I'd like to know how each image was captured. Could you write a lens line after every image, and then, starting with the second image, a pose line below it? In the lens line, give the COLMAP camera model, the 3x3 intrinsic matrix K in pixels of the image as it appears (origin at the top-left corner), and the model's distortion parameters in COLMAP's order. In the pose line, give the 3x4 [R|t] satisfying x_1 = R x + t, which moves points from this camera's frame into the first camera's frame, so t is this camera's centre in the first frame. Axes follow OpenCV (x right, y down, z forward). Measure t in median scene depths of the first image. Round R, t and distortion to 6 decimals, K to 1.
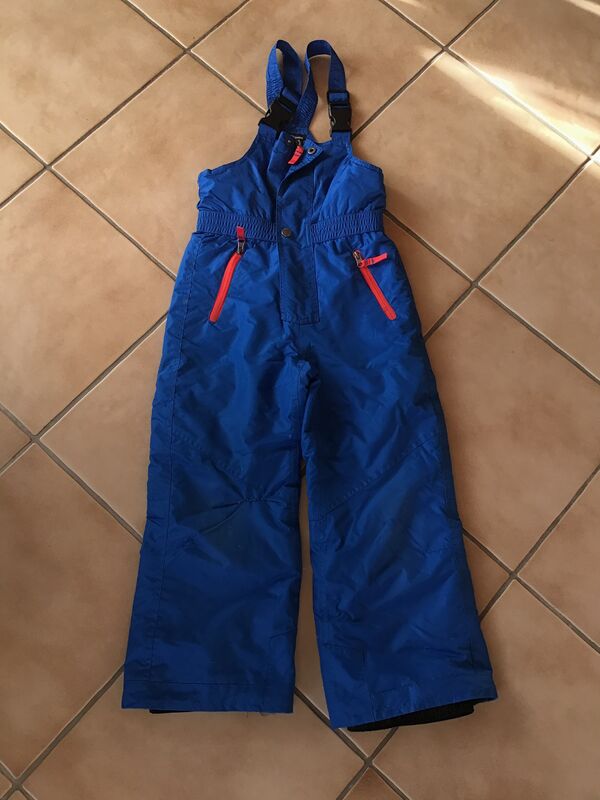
lens RADIAL K [[737.1, 0, 302.0], [0, 737.1, 400.5], [0, 0, 1]] dist [0.063971, -0.111689]
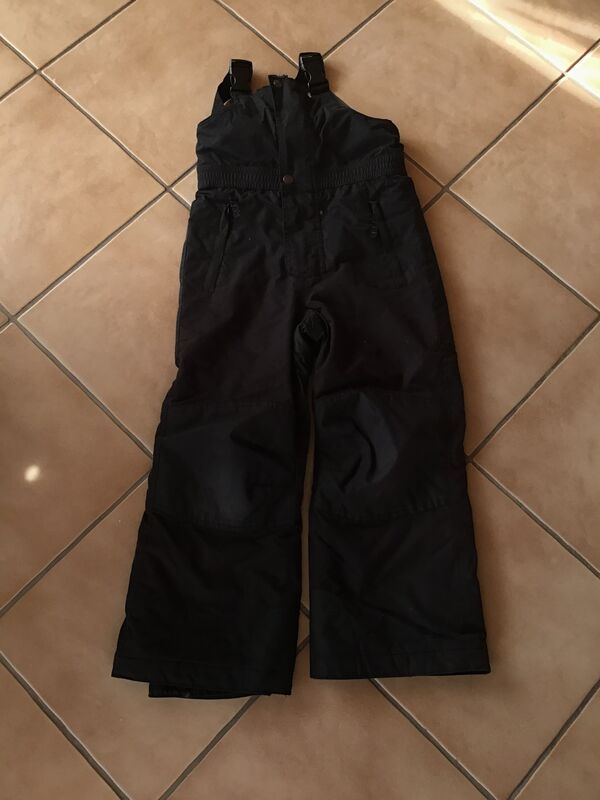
lens RADIAL K [[737.1, 0, 301.9], [0, 737.1, 400.3], [0, 0, 1]] dist [0.063971, -0.111689]
pose [[0.999318, 0.027476, -0.024688, 0.067040], [-0.027780, 0.999541, -0.012059, 0.150957], [0.024345, 0.012737, 0.999622, -0.027536]]
